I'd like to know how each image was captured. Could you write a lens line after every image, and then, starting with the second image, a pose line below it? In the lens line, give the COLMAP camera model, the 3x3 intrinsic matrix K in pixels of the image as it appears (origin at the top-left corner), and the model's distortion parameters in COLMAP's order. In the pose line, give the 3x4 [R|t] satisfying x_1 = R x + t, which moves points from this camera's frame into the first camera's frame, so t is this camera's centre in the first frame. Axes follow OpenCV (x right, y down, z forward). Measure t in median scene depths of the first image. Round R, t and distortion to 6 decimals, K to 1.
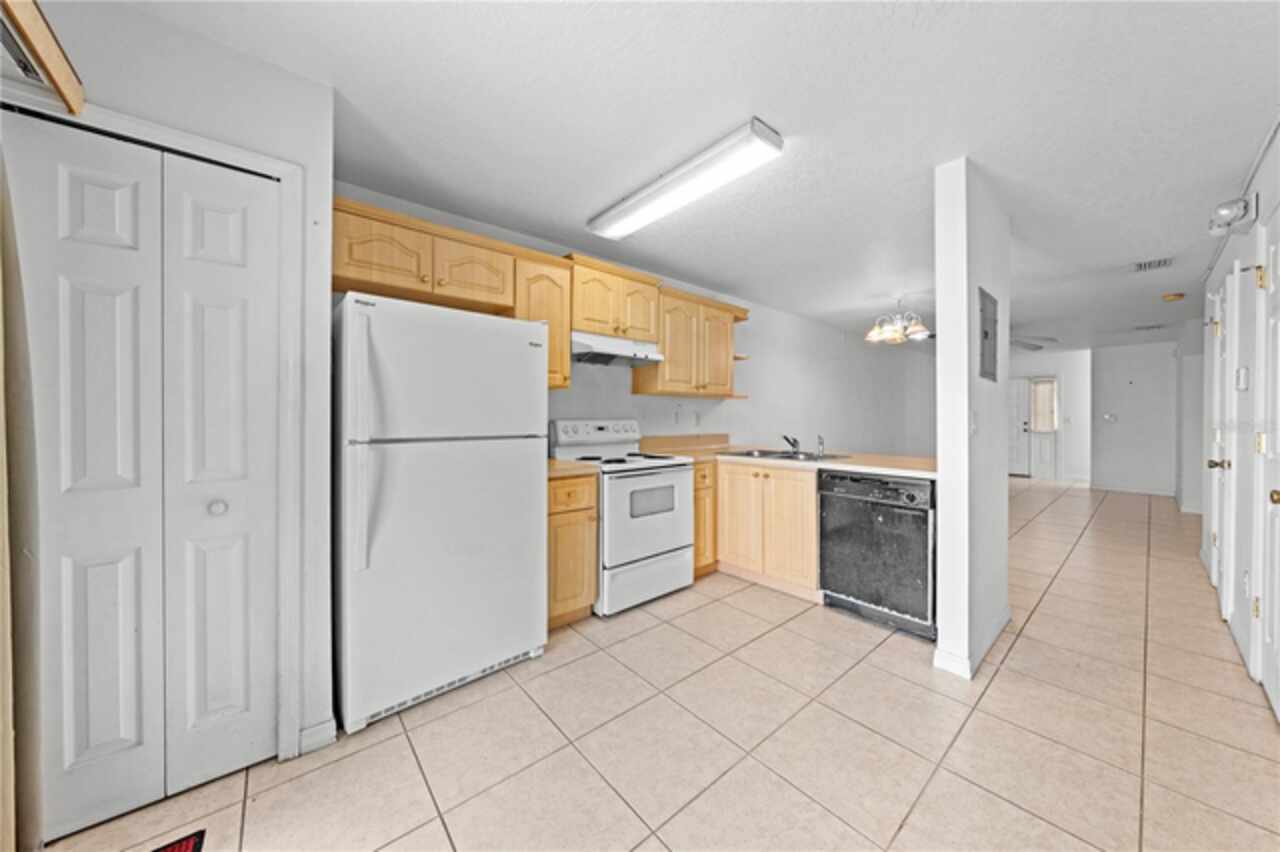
lens RADIAL K [[430.4, 0, 643.6], [0, 430.4, 421.6], [0, 0, 1]] dist [-0.001253, 0.000487]
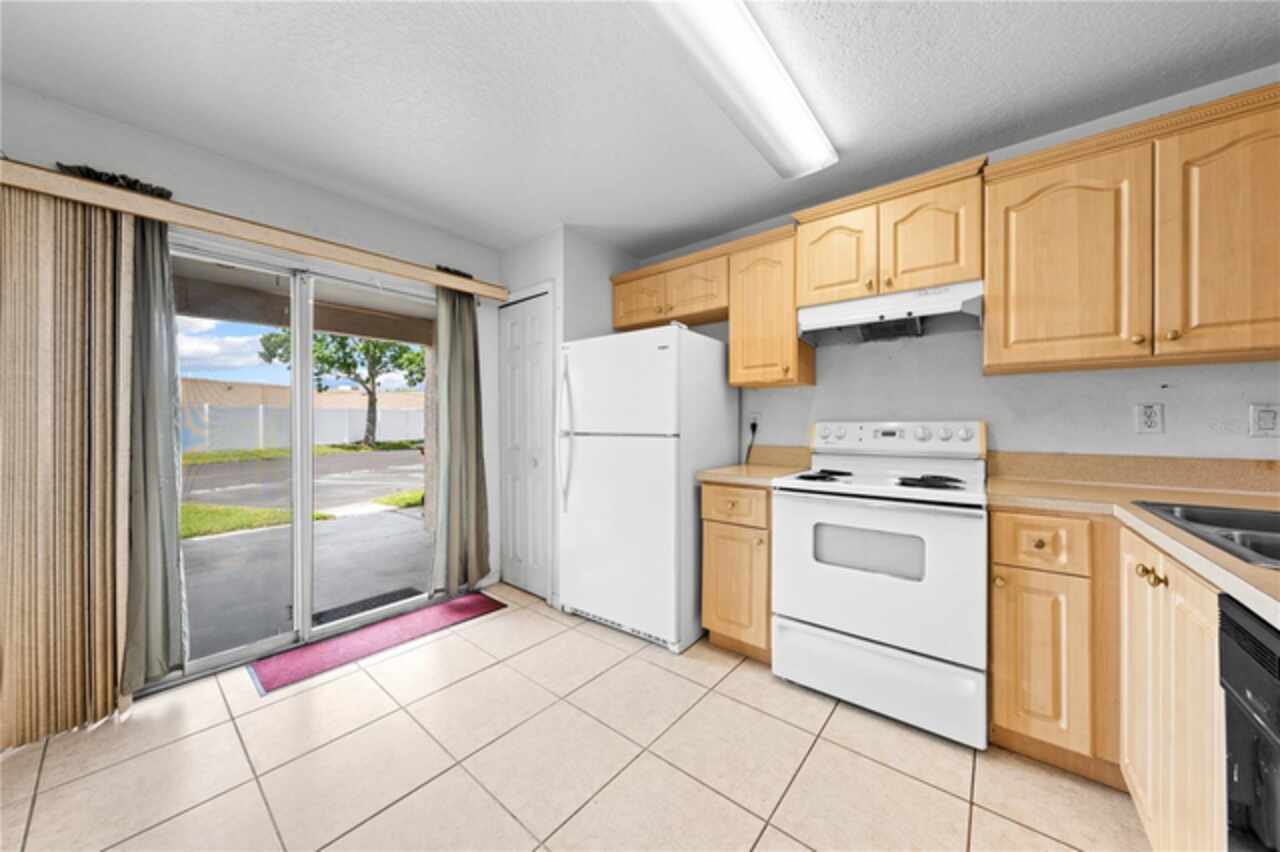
lens RADIAL K [[438.0, 0, 640.0], [0, 438.0, 426.0], [0, 0, 1]] dist [0.000025, 0.000093]
pose [[0.171931, -0.000998, -0.985108, 0.594966], [-0.011383, 0.999931, -0.003000, 0.012201], [0.985043, 0.011729, 0.171908, 0.577738]]
